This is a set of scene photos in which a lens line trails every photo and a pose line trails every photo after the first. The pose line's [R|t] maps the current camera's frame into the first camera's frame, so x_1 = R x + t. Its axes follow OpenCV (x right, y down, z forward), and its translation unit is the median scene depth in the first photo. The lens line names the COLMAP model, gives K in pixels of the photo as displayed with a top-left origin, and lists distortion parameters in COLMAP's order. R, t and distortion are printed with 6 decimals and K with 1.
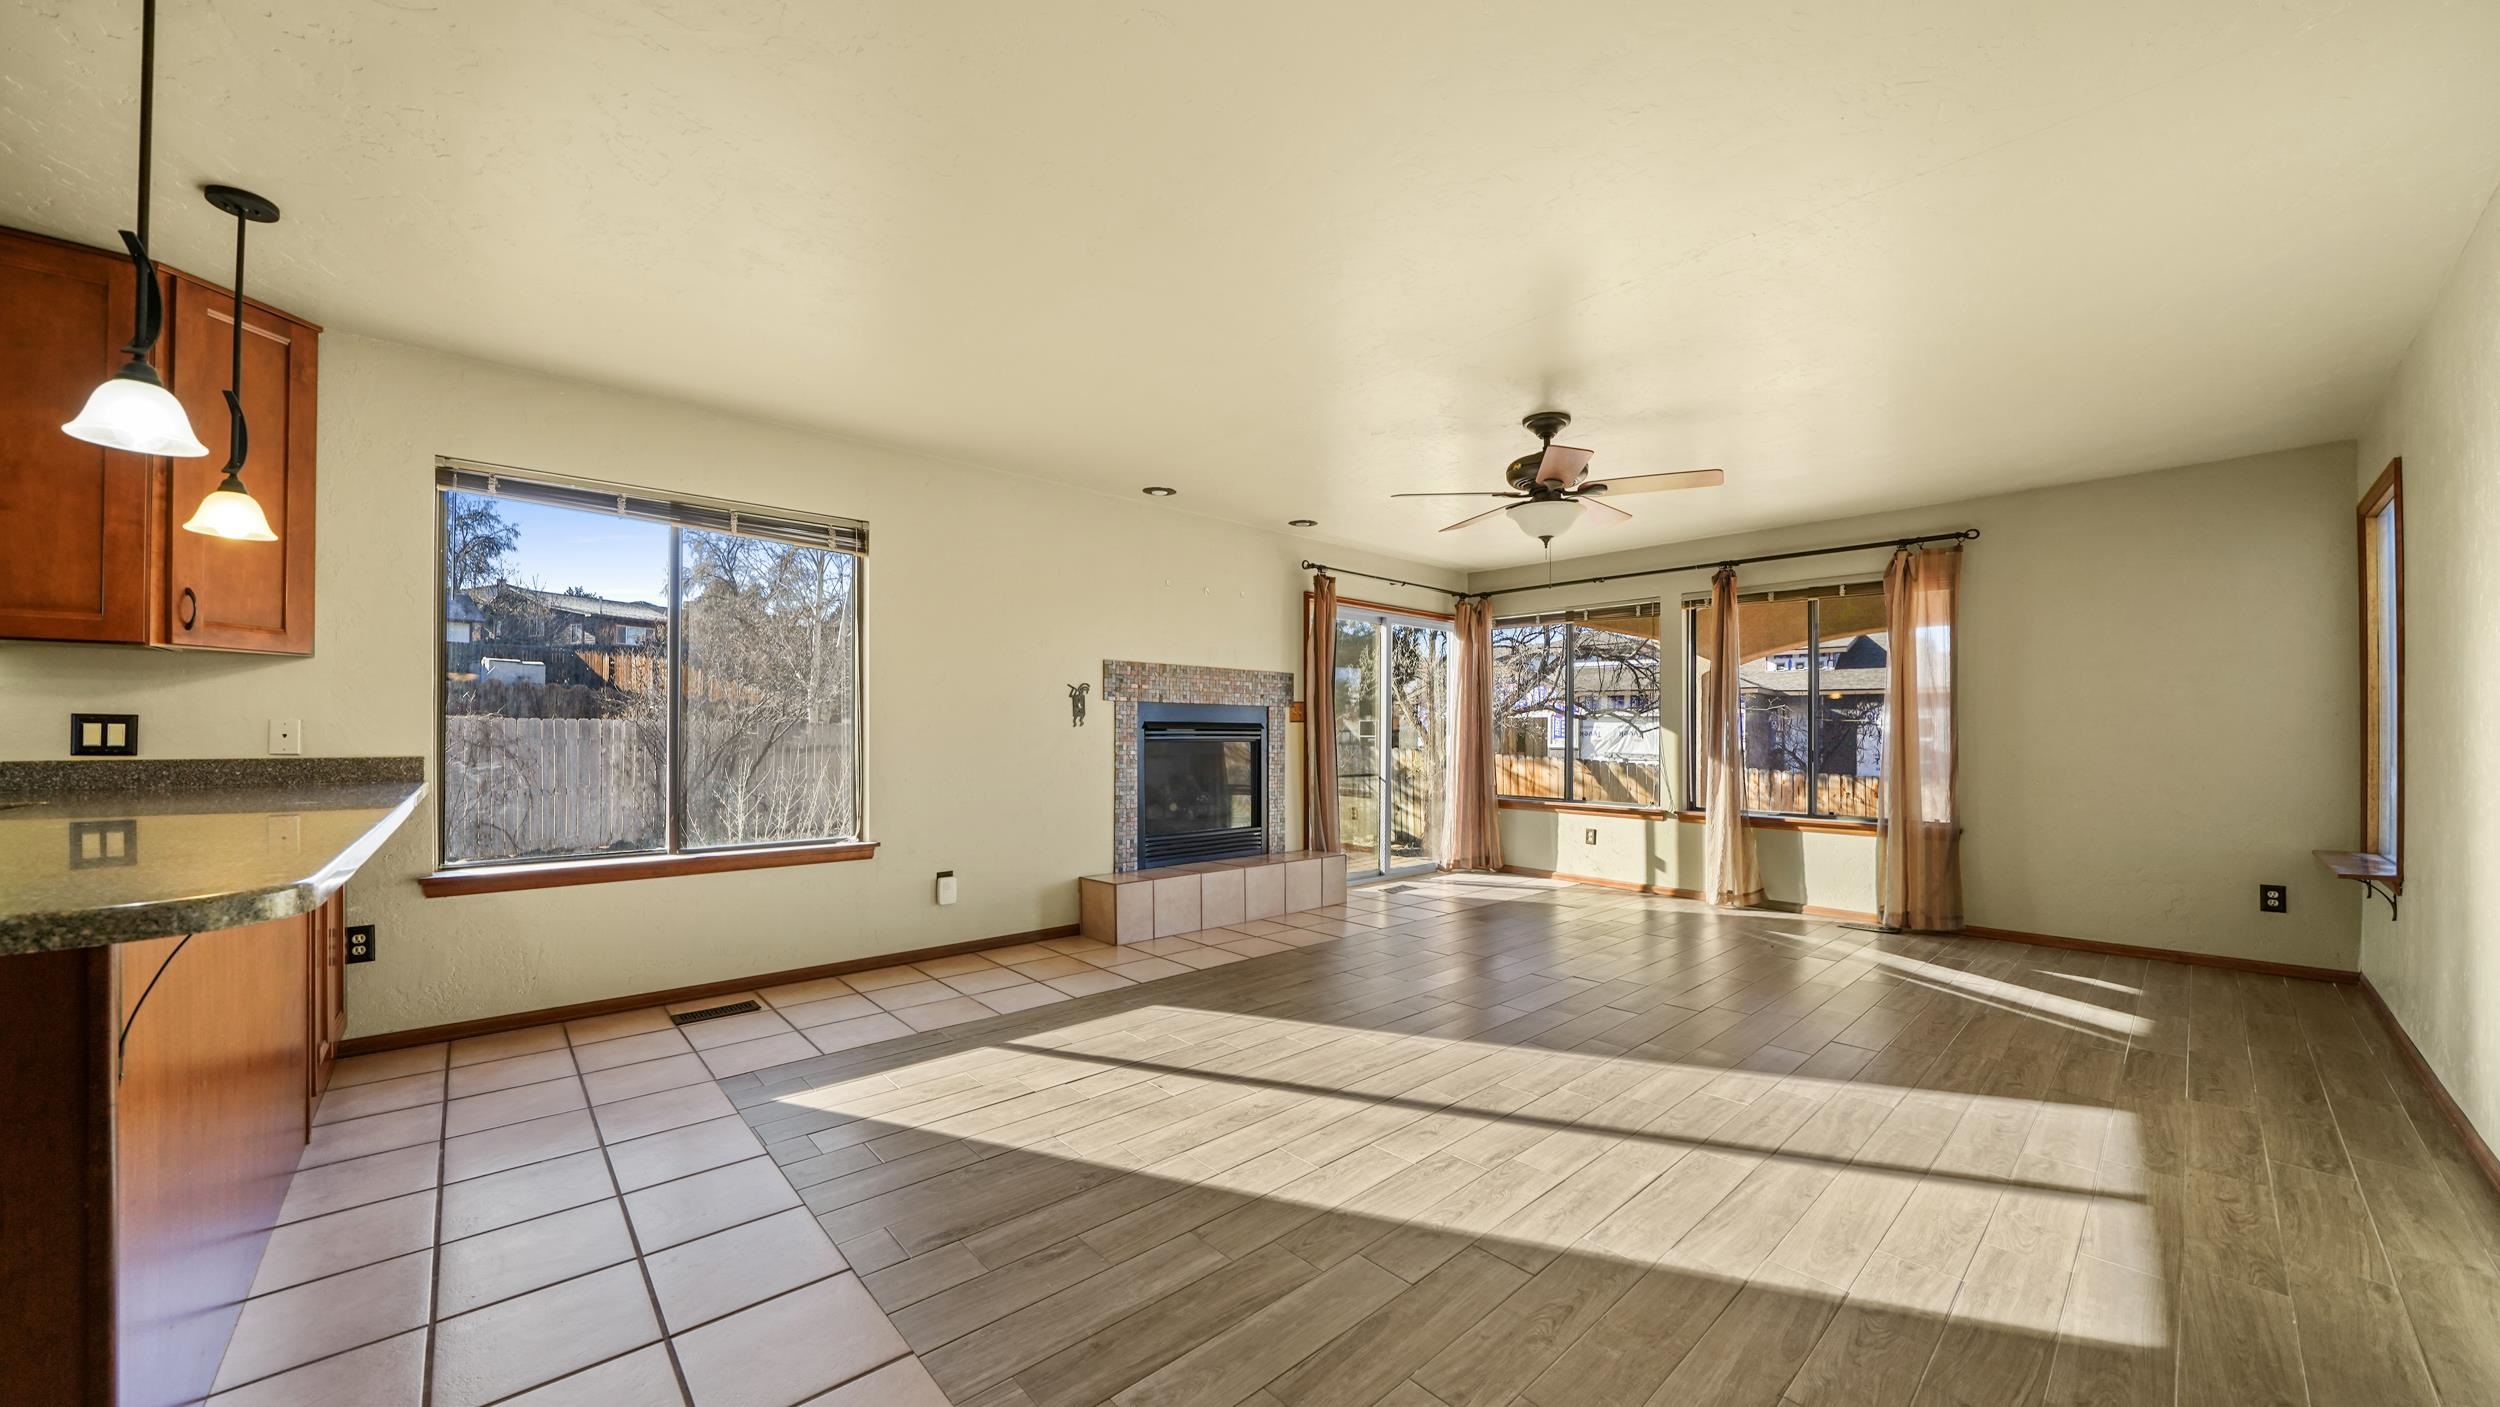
lens RADIAL K [[872.2, 0, 1254.3], [0, 872.2, 729.6], [0, 0, 1]] dist [-0.017922, 0.000141]
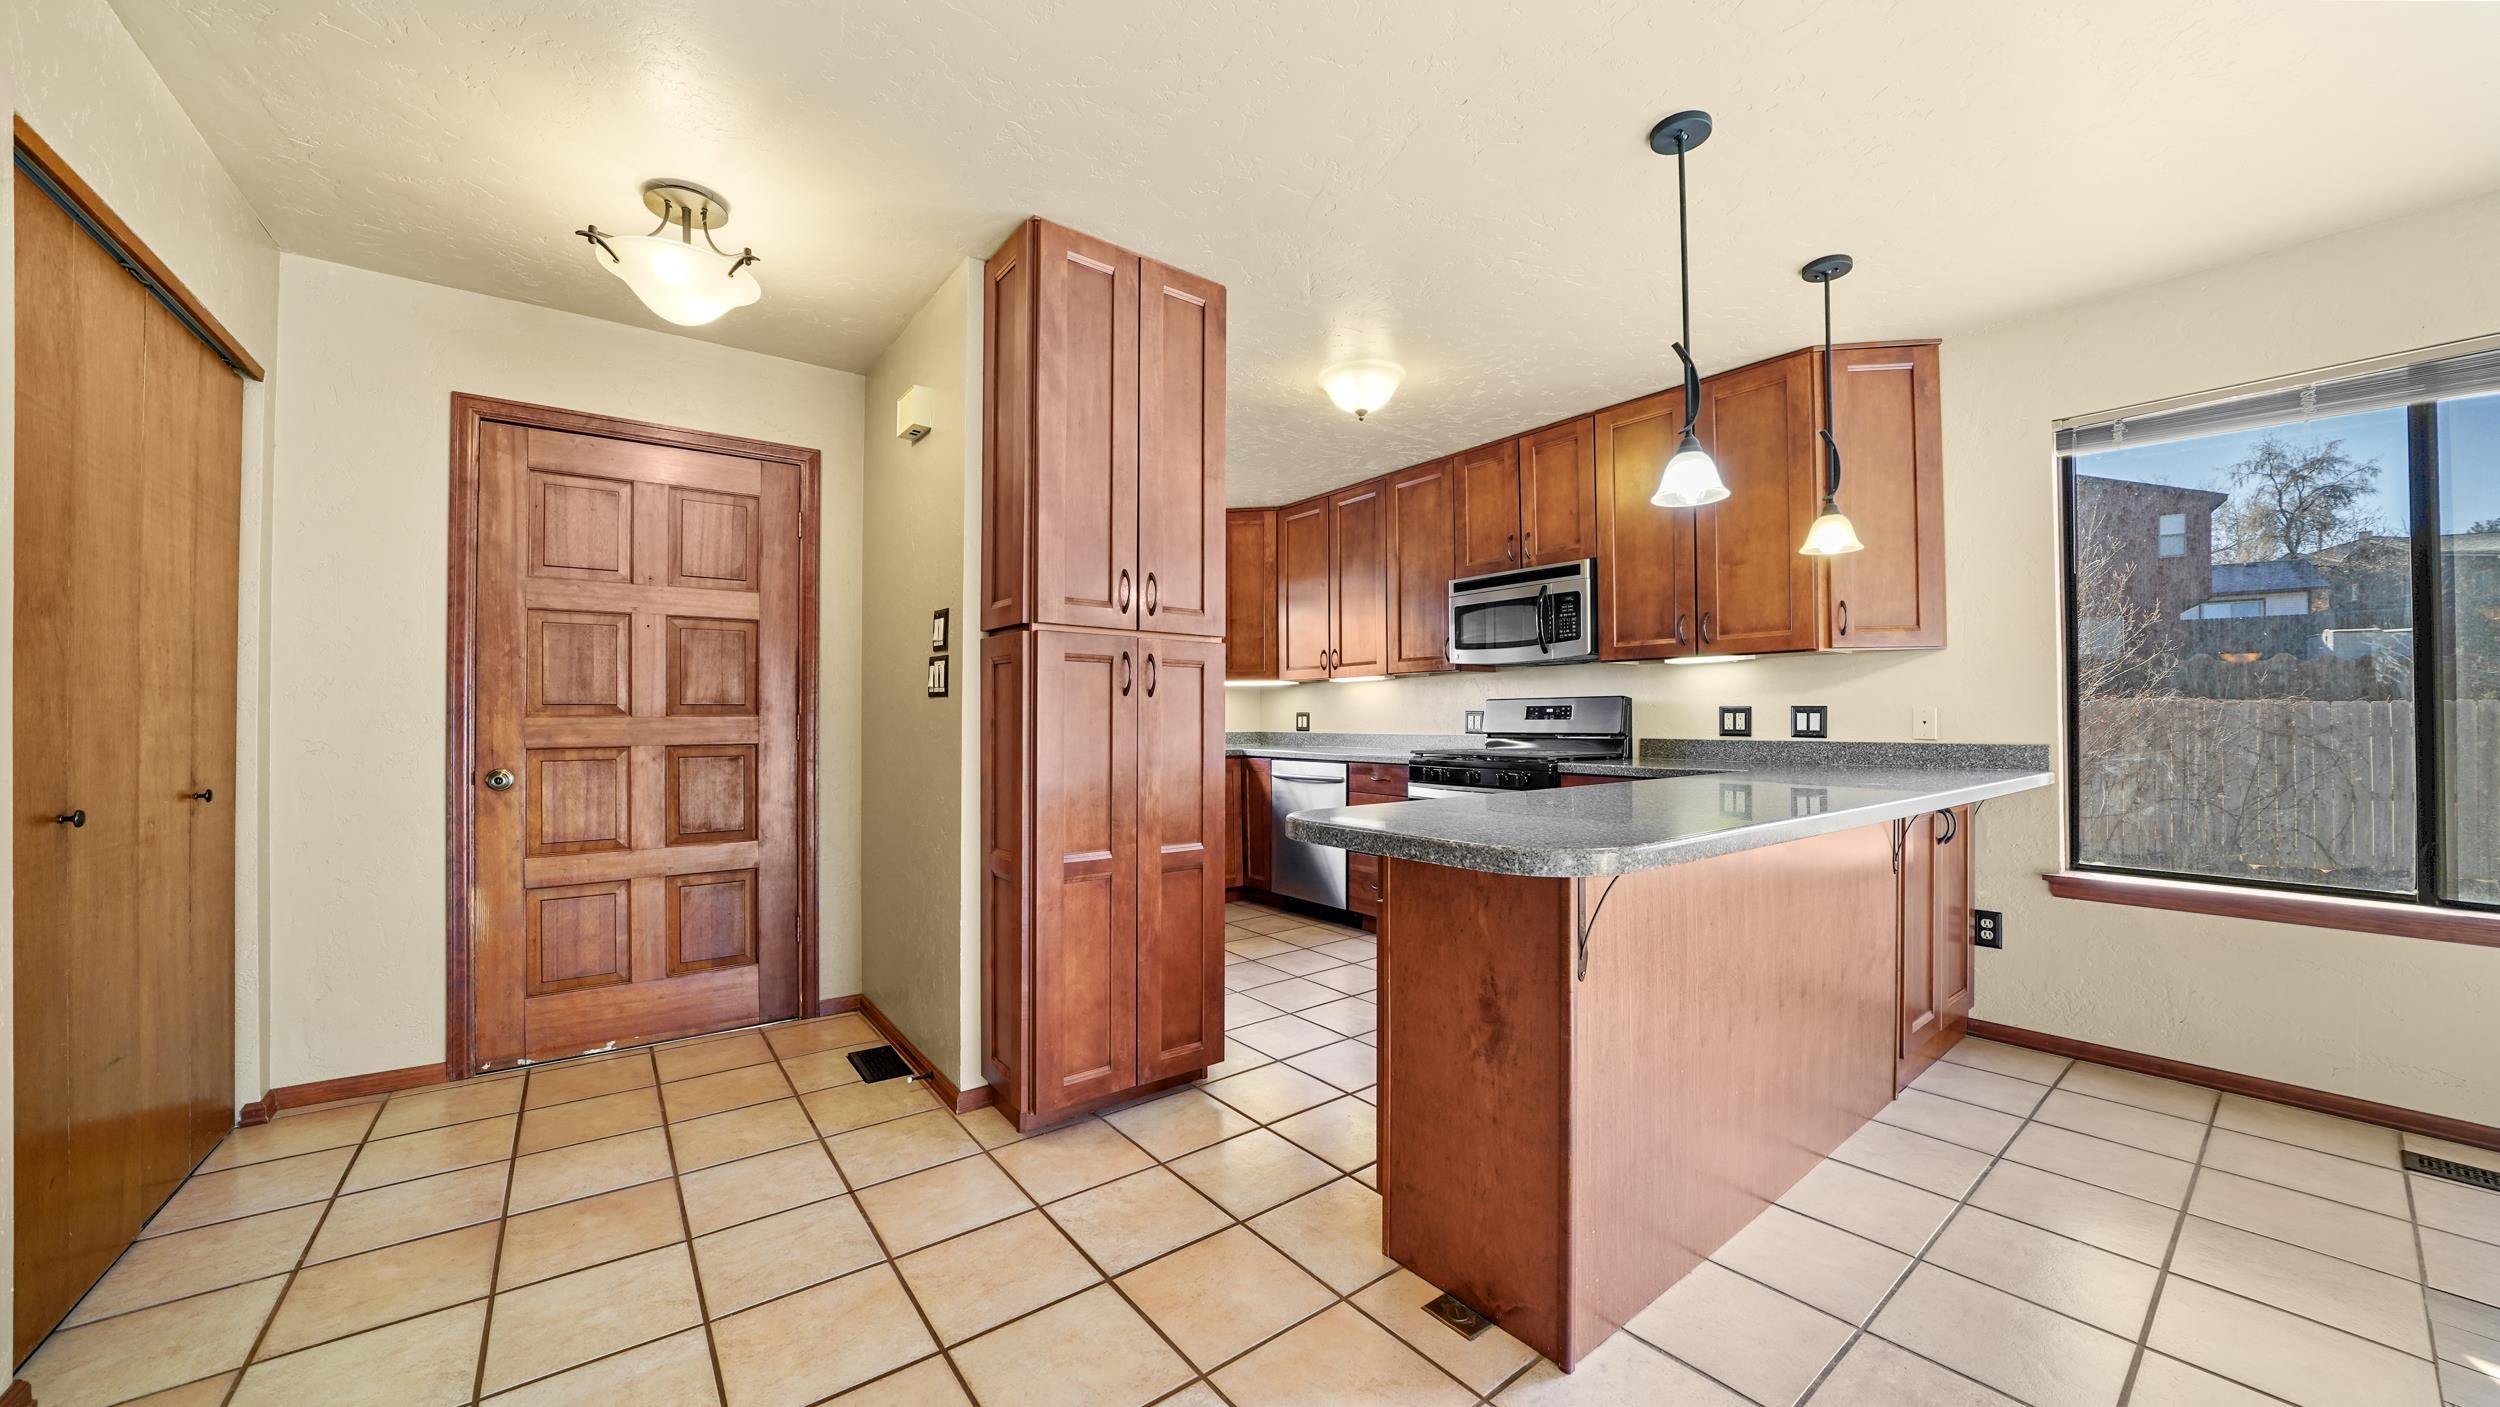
lens RADIAL K [[870.3, 0, 1250.0], [0, 870.3, 714.5], [0, 0, 1]] dist [-0.018291, 0.000372]
pose [[-0.075639, -0.010695, -0.997078, 0.031264], [0.007185, 0.999911, -0.011270, 0.002919], [0.997109, -0.008017, -0.075555, 0.200877]]
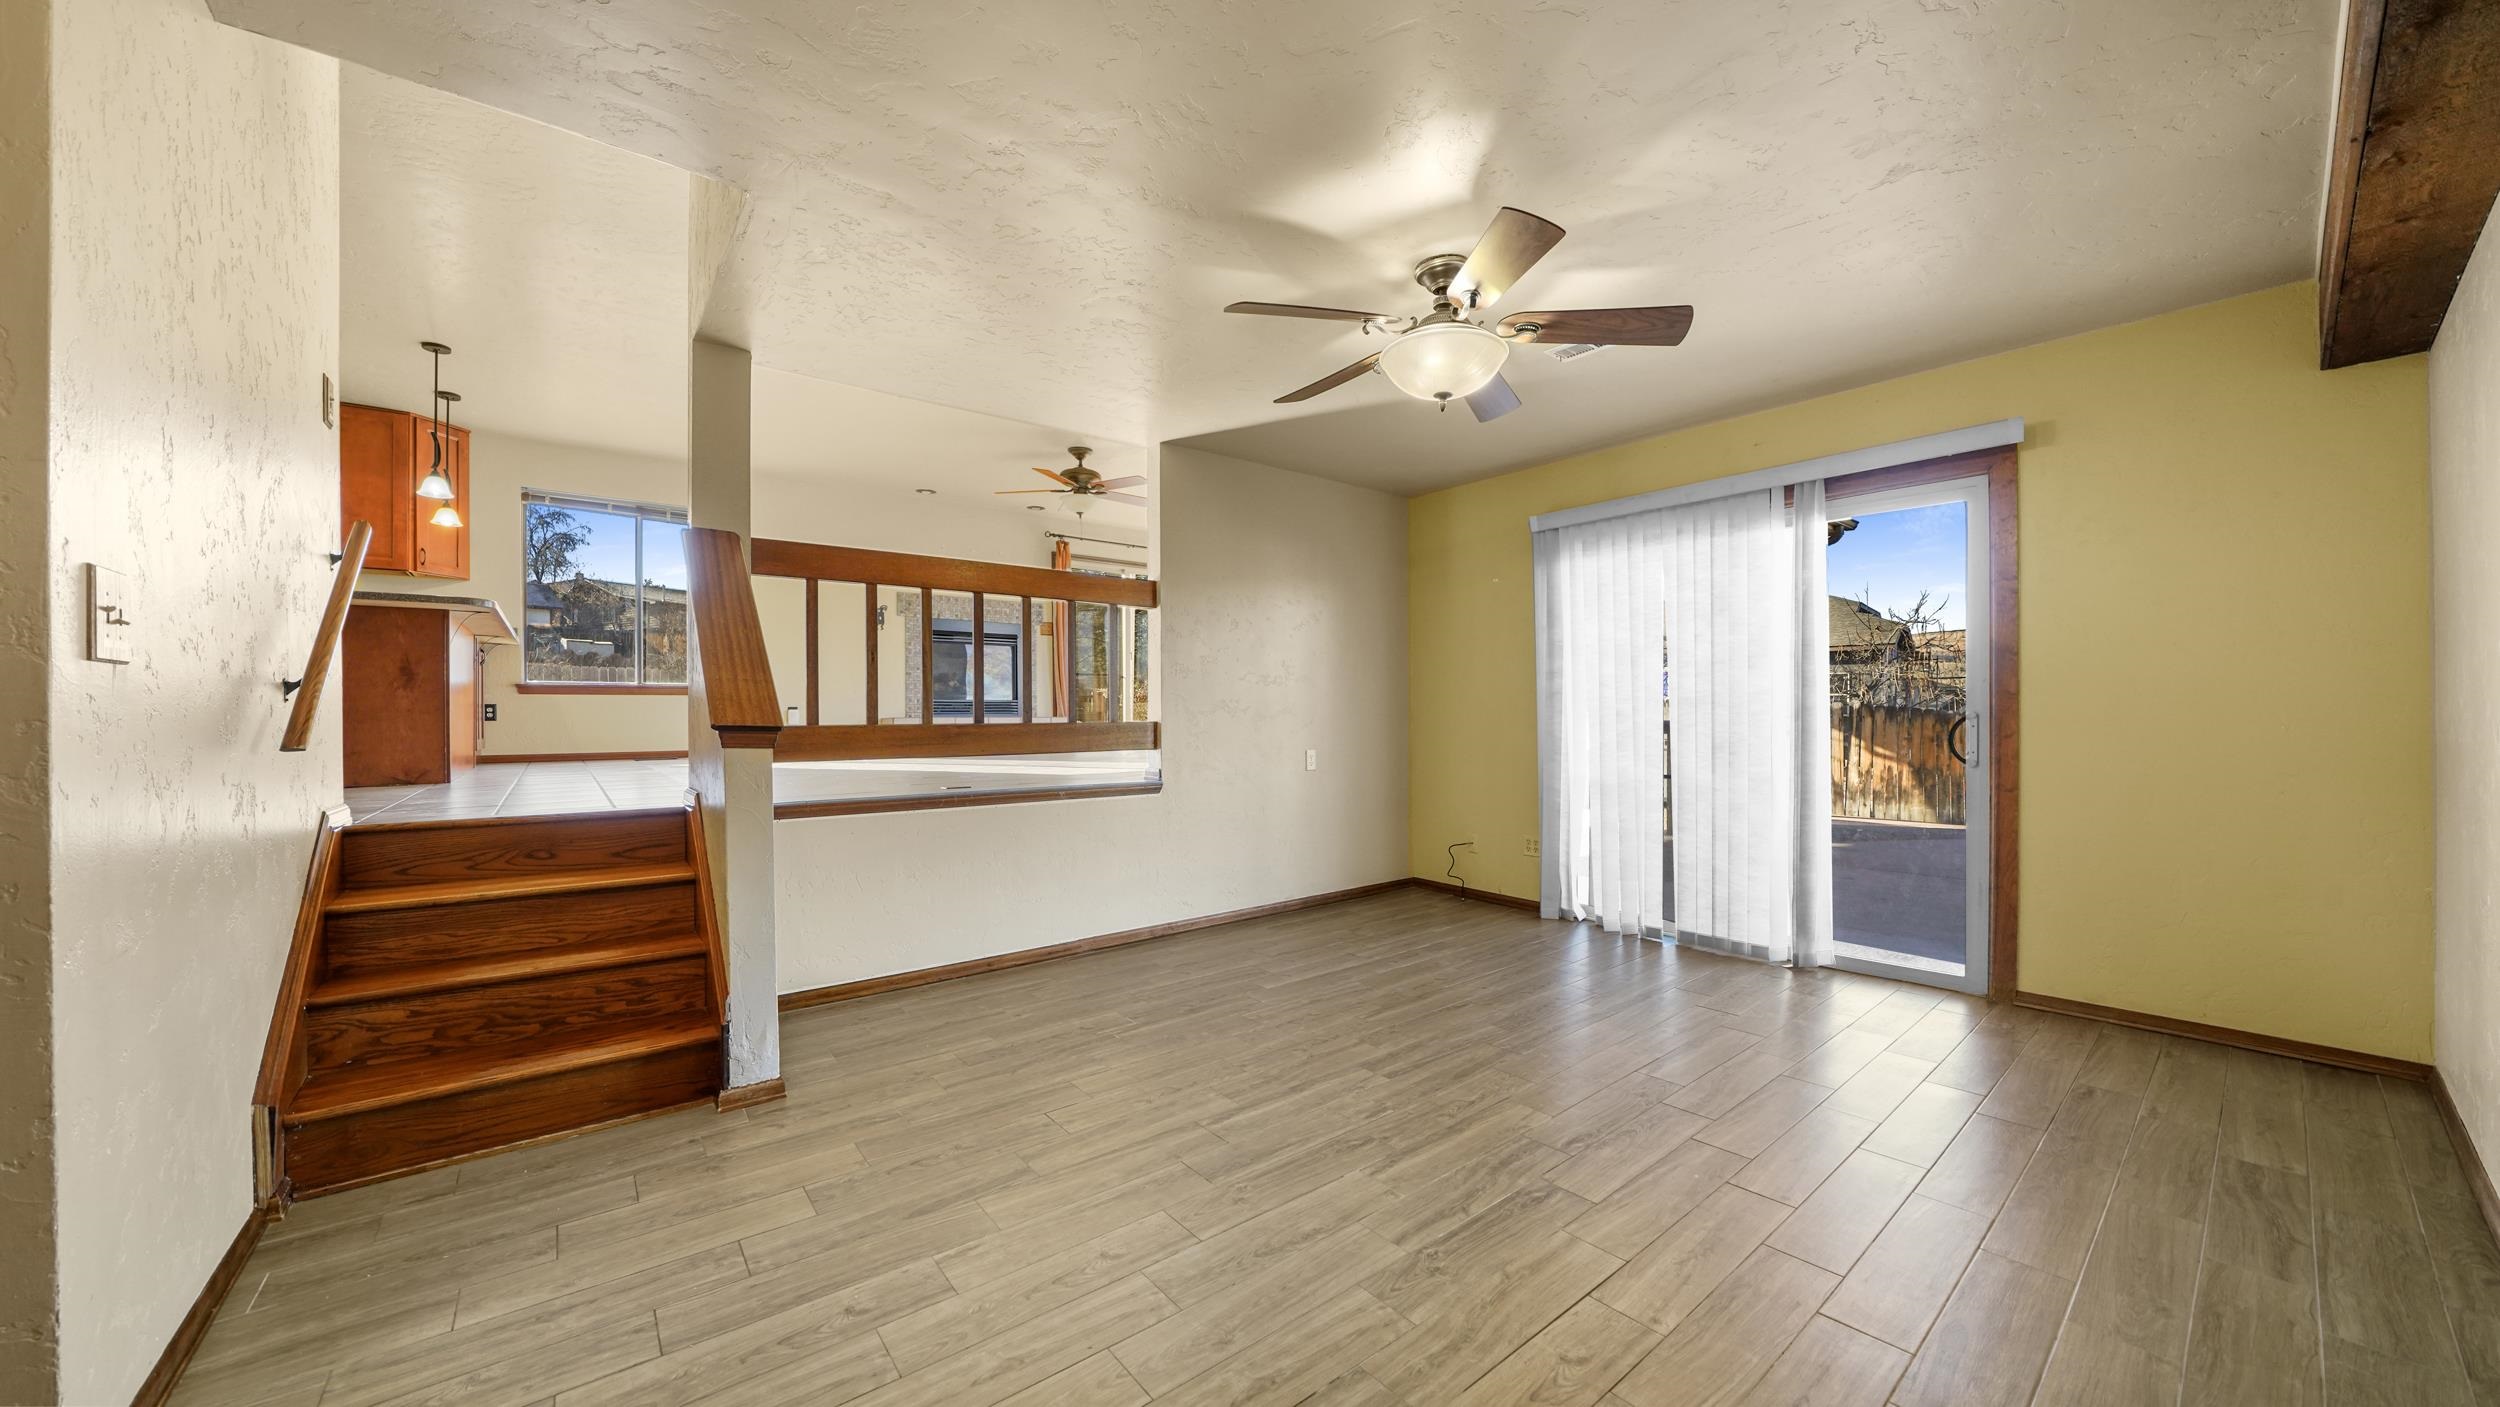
lens RADIAL K [[870.3, 0, 1250.0], [0, 870.3, 714.5], [0, 0, 1]] dist [-0.018291, 0.000372]
pose [[0.998226, -0.008529, -0.058917, 0.979484], [0.008677, 0.999960, 0.002250, 0.258010], [0.058896, -0.002757, 0.998260, -1.030737]]
